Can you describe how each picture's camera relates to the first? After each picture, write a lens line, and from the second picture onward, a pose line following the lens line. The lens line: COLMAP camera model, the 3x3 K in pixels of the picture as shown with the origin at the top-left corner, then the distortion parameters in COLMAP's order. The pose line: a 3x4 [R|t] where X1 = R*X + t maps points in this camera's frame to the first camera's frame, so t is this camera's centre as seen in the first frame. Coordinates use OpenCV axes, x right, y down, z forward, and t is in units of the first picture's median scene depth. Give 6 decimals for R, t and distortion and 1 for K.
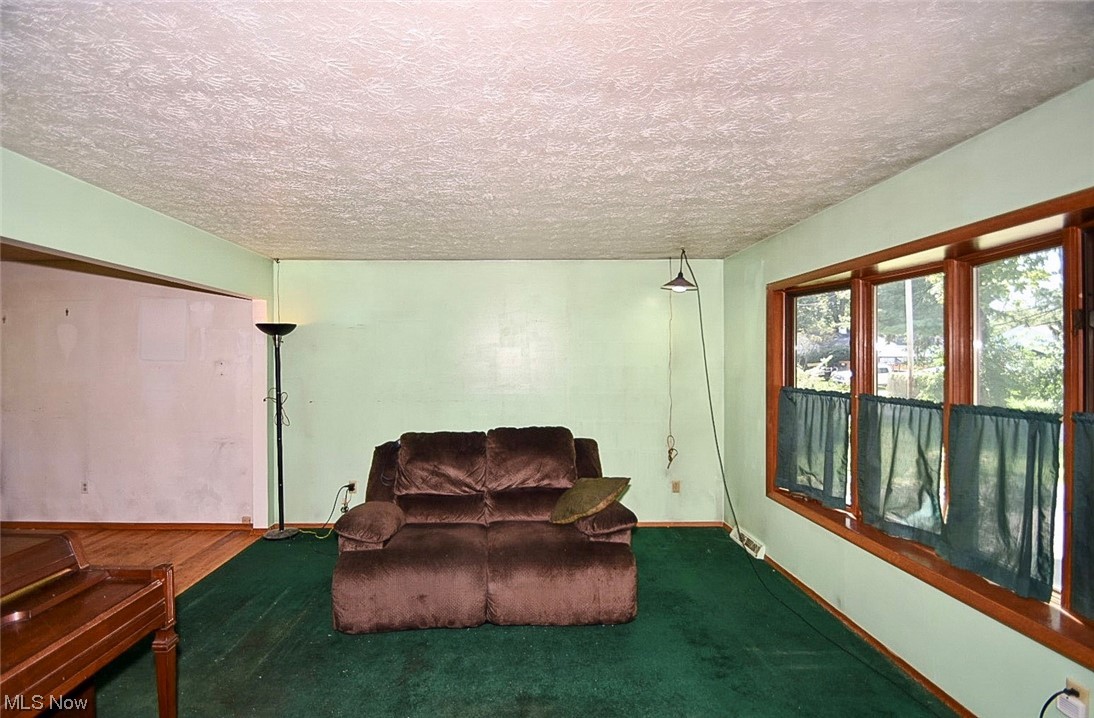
lens RADIAL K [[474.3, 0, 507.0], [0, 474.3, 368.9], [0, 0, 1]] dist [0.000750, -0.000383]
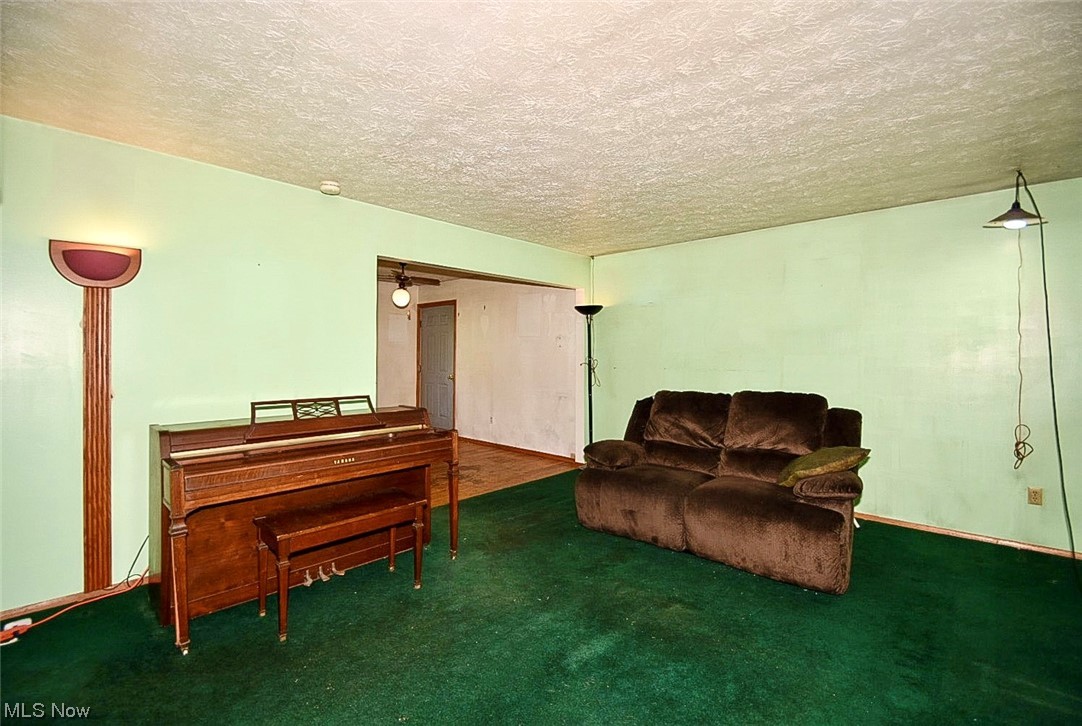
lens RADIAL K [[482.0, 0, 541.0], [0, 482.0, 363.0], [0, 0, 1]] dist [0.015089, -0.018796]
pose [[0.735243, 0.015738, -0.677621, 0.383824], [-0.016091, 0.999854, 0.005763, 0.067588], [0.677612, 0.006667, 0.735389, -0.072065]]
